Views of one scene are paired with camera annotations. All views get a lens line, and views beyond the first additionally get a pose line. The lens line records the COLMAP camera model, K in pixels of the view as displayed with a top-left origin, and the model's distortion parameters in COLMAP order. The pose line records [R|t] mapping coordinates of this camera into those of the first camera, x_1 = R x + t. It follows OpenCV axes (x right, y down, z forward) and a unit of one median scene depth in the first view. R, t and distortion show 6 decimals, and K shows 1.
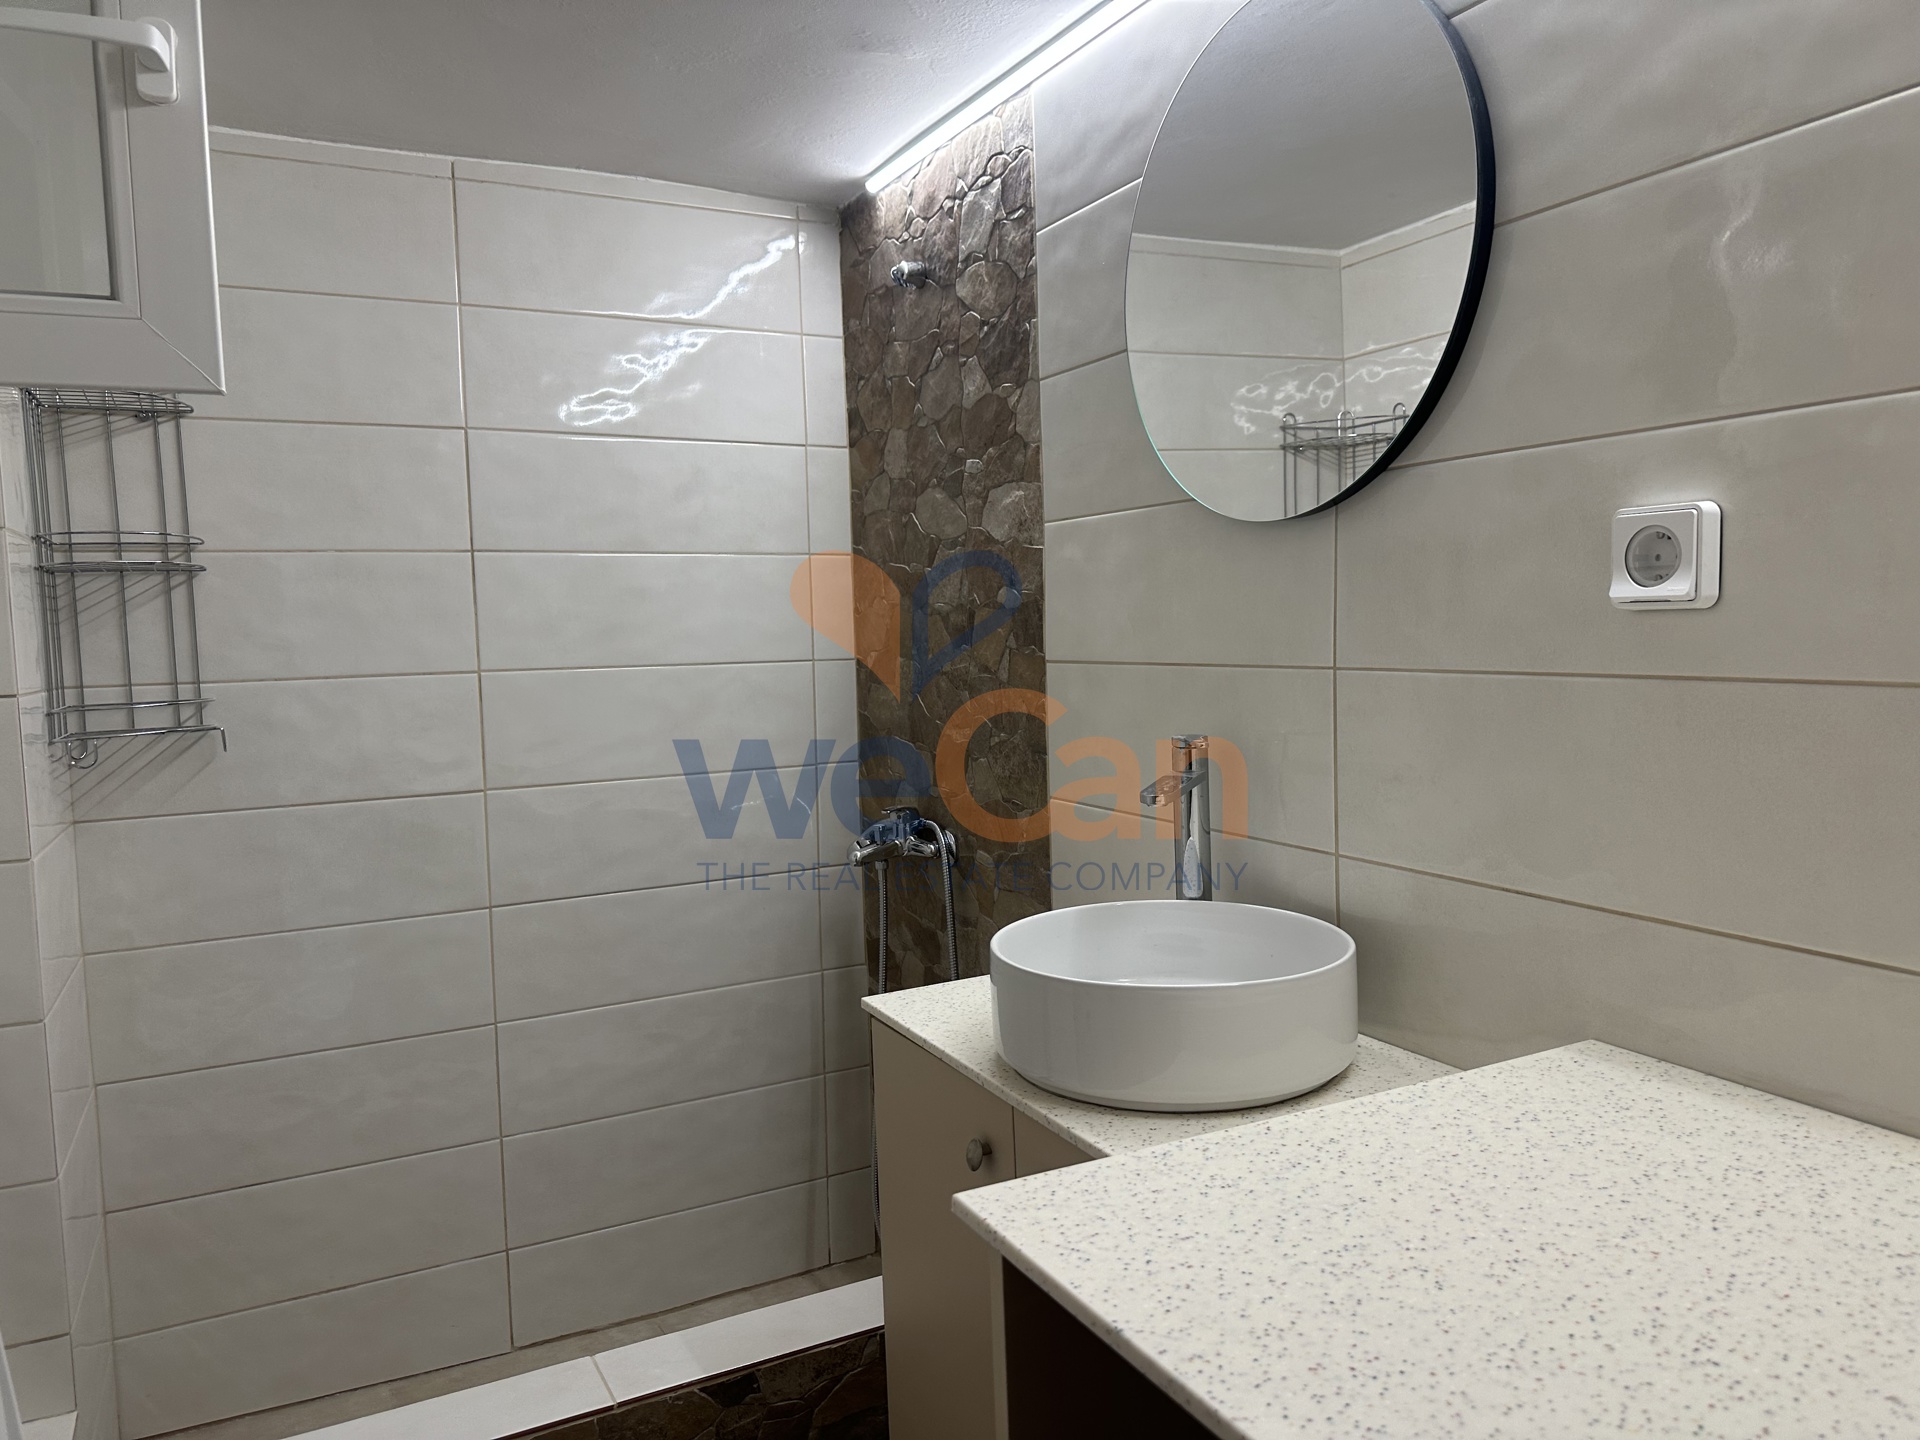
lens RADIAL K [[1353.4, 0, 960.0], [0, 1353.4, 720.0], [0, 0, 1]] dist [0.147929, -0.202736]
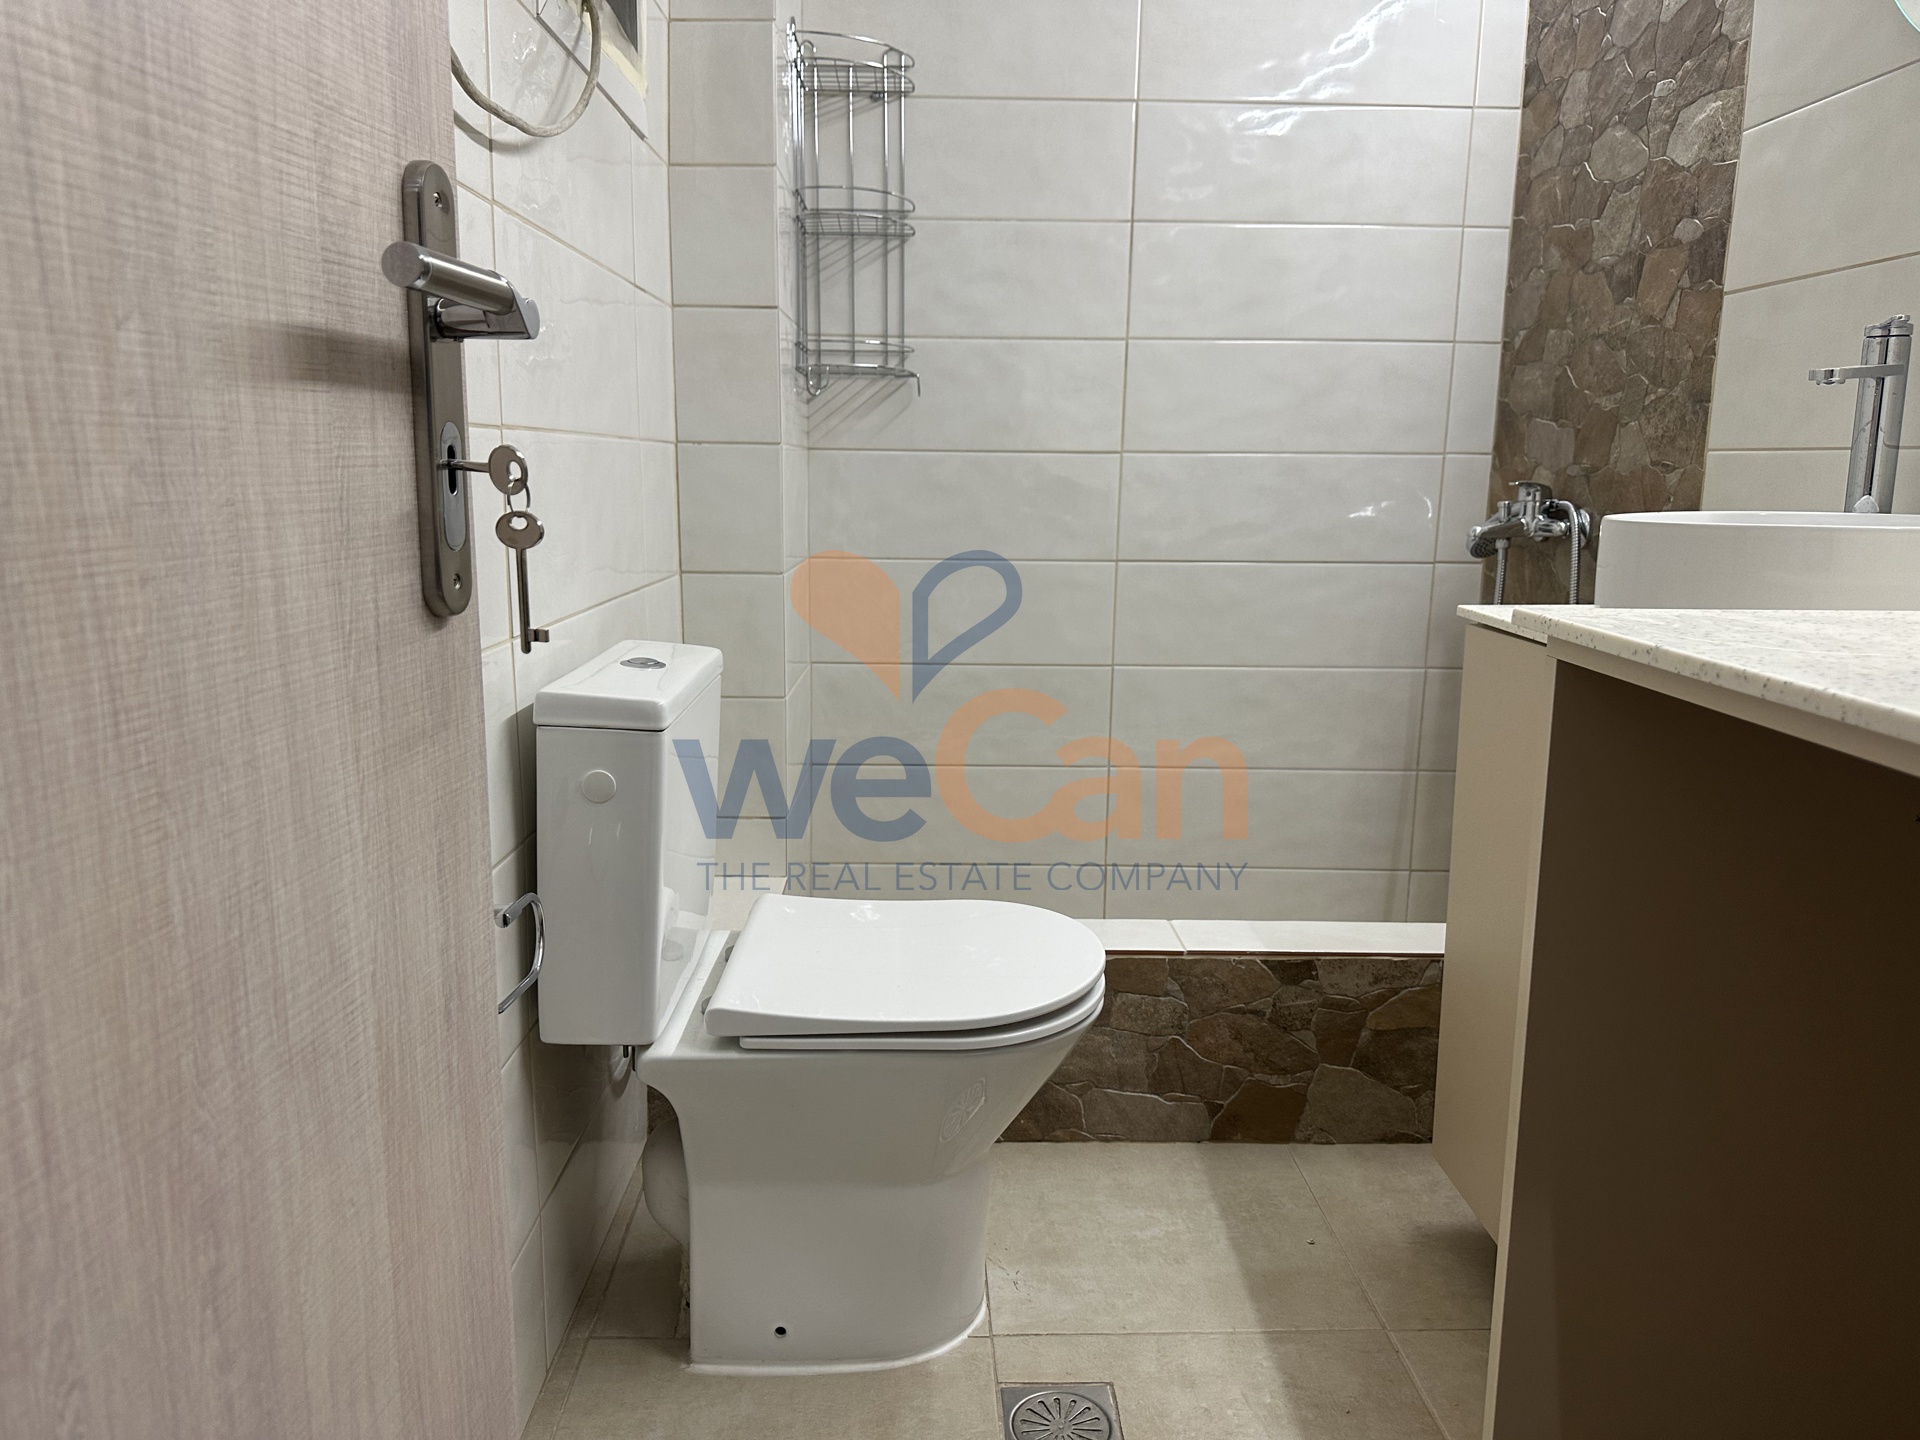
lens RADIAL K [[1389.3, 0, 939.1], [0, 1389.3, 710.6], [0, 0, 1]] dist [-0.011158, -0.001814]
pose [[0.890916, 0.121940, -0.437492, 0.032948], [-0.073000, 0.989205, 0.127059, 0.141406], [0.448263, -0.081262, 0.890201, -0.059788]]
